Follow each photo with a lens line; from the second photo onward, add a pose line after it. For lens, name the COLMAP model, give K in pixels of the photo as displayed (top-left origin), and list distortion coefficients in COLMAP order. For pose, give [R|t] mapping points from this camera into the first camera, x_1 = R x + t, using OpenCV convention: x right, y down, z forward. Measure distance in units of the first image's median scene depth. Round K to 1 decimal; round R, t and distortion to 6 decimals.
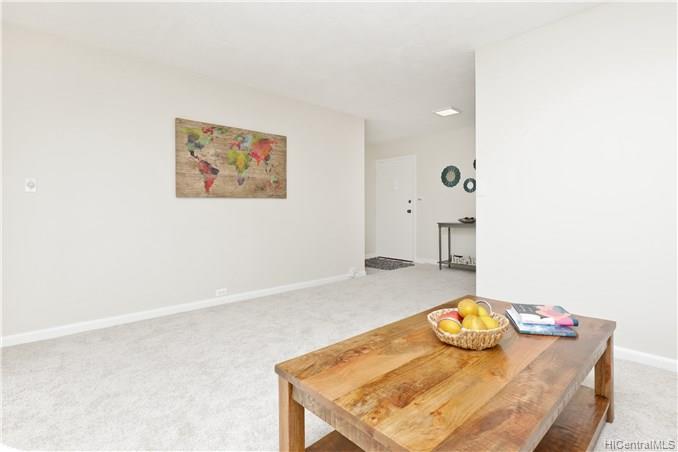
lens RADIAL K [[316.1, 0, 341.1], [0, 316.1, 205.7], [0, 0, 1]] dist [0.000221, -0.000447]
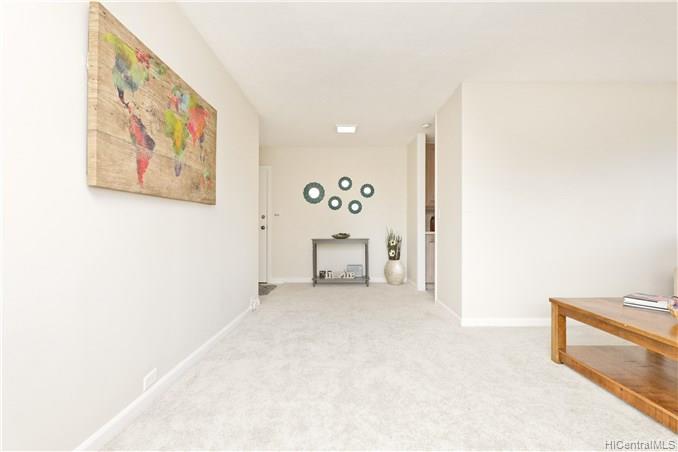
lens RADIAL K [[316.1, 0, 341.5], [0, 316.1, 225.8], [0, 0, 1]] dist [0.000221, -0.000447]
pose [[0.674139, 0.007542, 0.738566, -0.535538], [-0.008756, 0.999959, -0.002220, 0.021254], [-0.738552, -0.004970, 0.674178, 0.405935]]
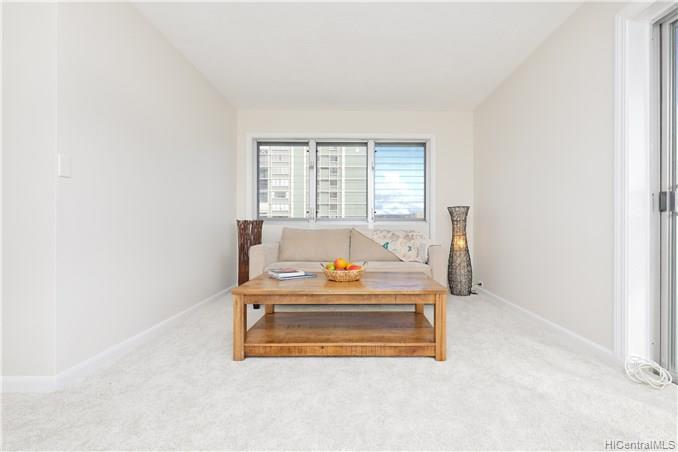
lens RADIAL K [[316.1, 0, 356.4], [0, 316.1, 226.4], [0, 0, 1]] dist [0.000221, -0.000447]
pose [[-0.759215, 0.003591, 0.650830, -0.283184], [-0.004736, 0.999928, -0.011042, 0.060867], [-0.650823, -0.011466, -0.759143, 0.822632]]
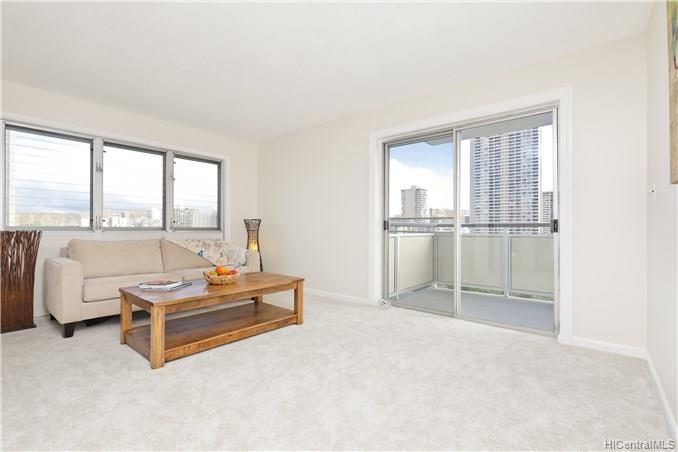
lens RADIAL K [[316.1, 0, 344.2], [0, 316.1, 227.6], [0, 0, 1]] dist [0.000221, -0.000447]
pose [[-0.987323, 0.002652, -0.158703, -0.006856], [0.004933, 0.999890, -0.013980, 0.035843], [0.158649, -0.014586, -0.987227, 1.193631]]
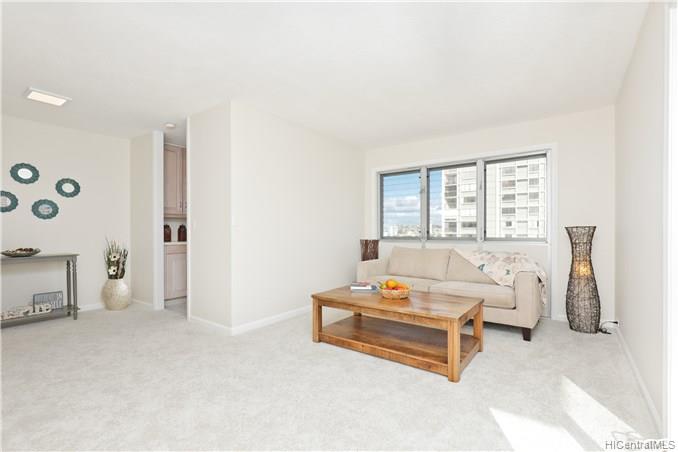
lens RADIAL K [[316.1, 0, 345.2], [0, 316.1, 229.8], [0, 0, 1]] dist [0.000221, -0.000447]
pose [[-0.205337, 0.005854, 0.978674, -0.614398], [-0.005543, 0.999959, -0.007144, -0.003064], [-0.978676, -0.006892, -0.205296, 0.619542]]
